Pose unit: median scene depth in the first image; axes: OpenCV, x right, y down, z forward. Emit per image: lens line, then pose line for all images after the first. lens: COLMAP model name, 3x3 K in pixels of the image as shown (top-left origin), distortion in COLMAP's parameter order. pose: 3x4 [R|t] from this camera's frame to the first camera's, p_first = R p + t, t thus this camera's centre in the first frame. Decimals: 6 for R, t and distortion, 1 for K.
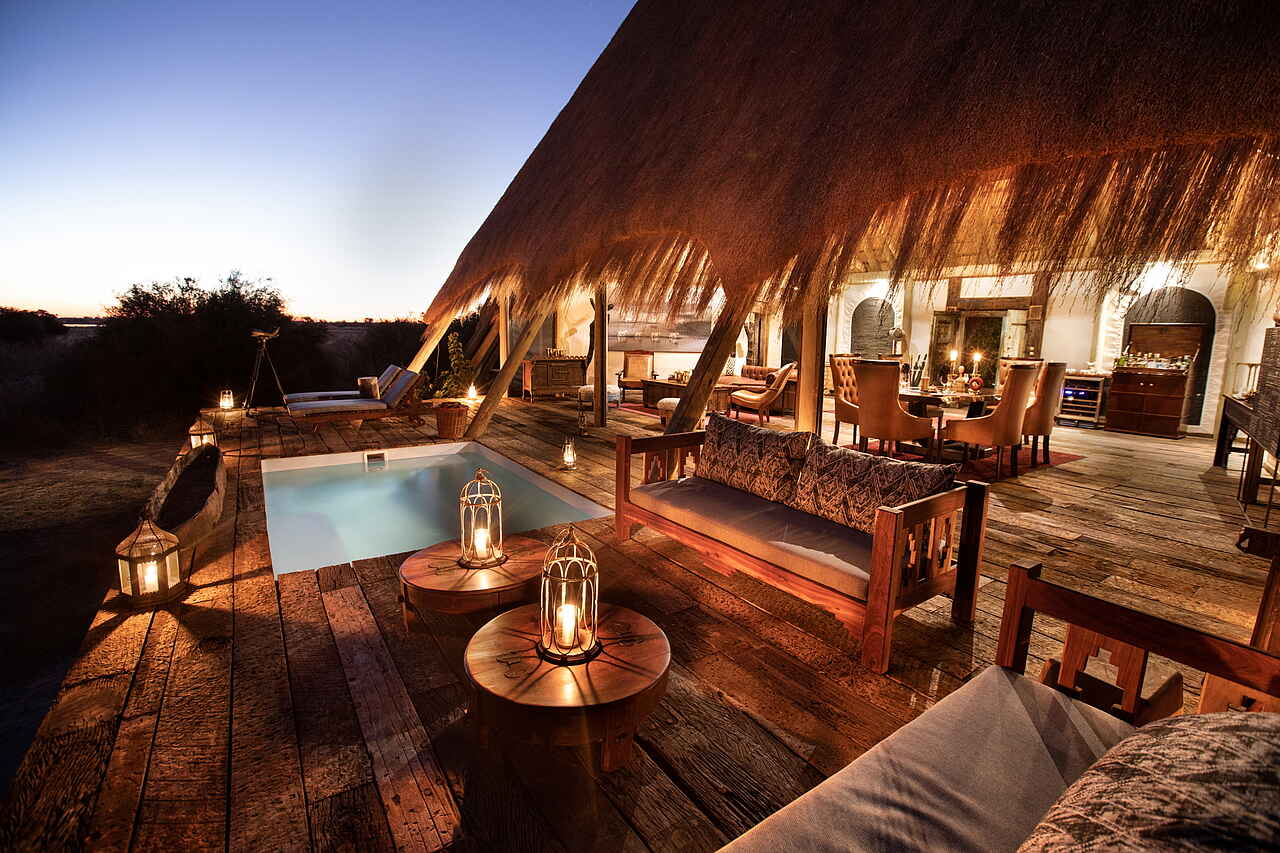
lens RADIAL K [[598.4, 0, 646.9], [0, 598.4, 424.7], [0, 0, 1]] dist [-0.046561, 0.015248]
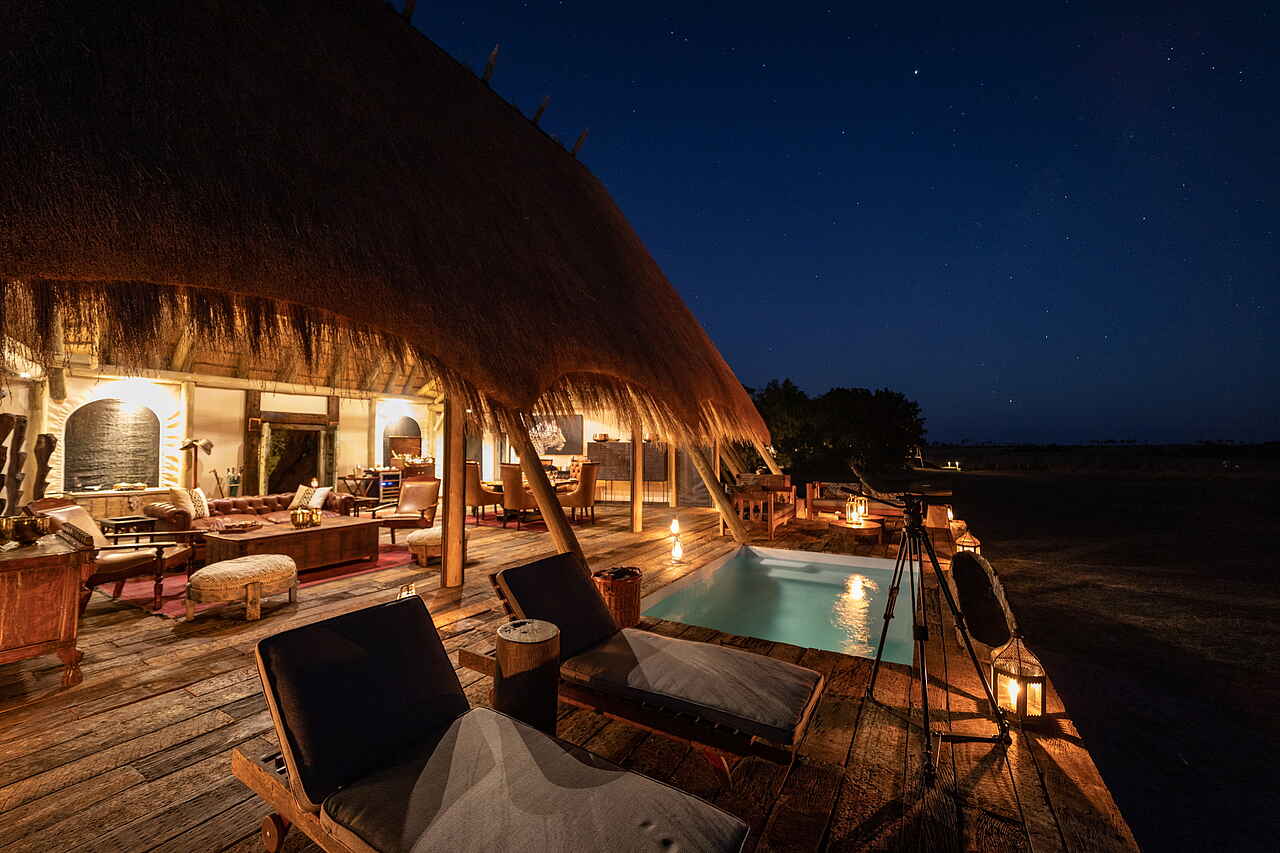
lens RADIAL K [[525.0, 0, 645.9], [0, 525.0, 432.0], [0, 0, 1]] dist [-0.014329, 0.000274]
pose [[-0.439225, 0.001789, 0.898375, -1.536772], [0.128552, 0.989832, 0.060879, -0.391290], [-0.889132, 0.142227, -0.434989, 2.134215]]
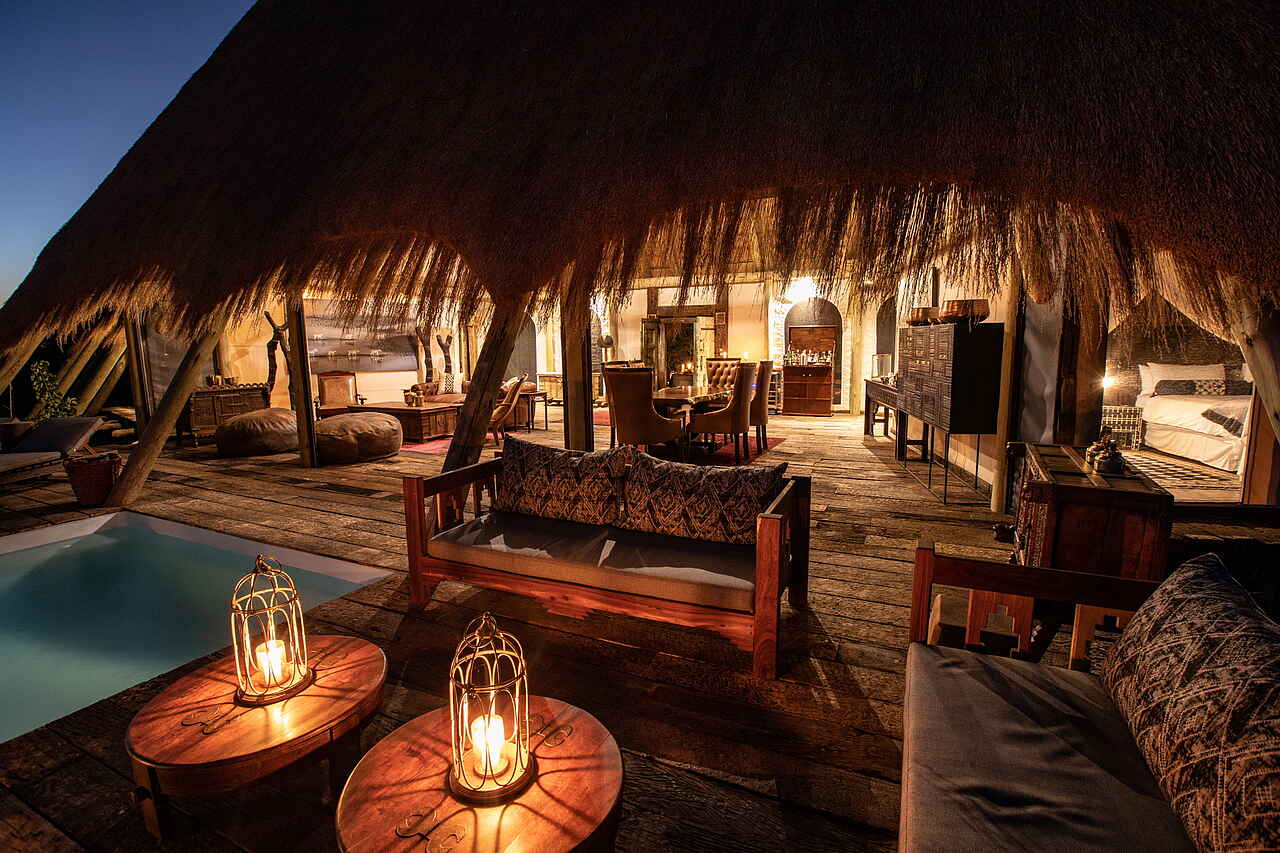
lens RADIAL K [[598.4, 0, 652.1], [0, 598.4, 426.5], [0, 0, 1]] dist [-0.046561, 0.015248]
pose [[0.859647, -0.100414, 0.500923, -0.154340], [0.108056, 0.994049, 0.013827, -0.026359], [-0.499330, 0.042241, 0.865381, 0.134180]]
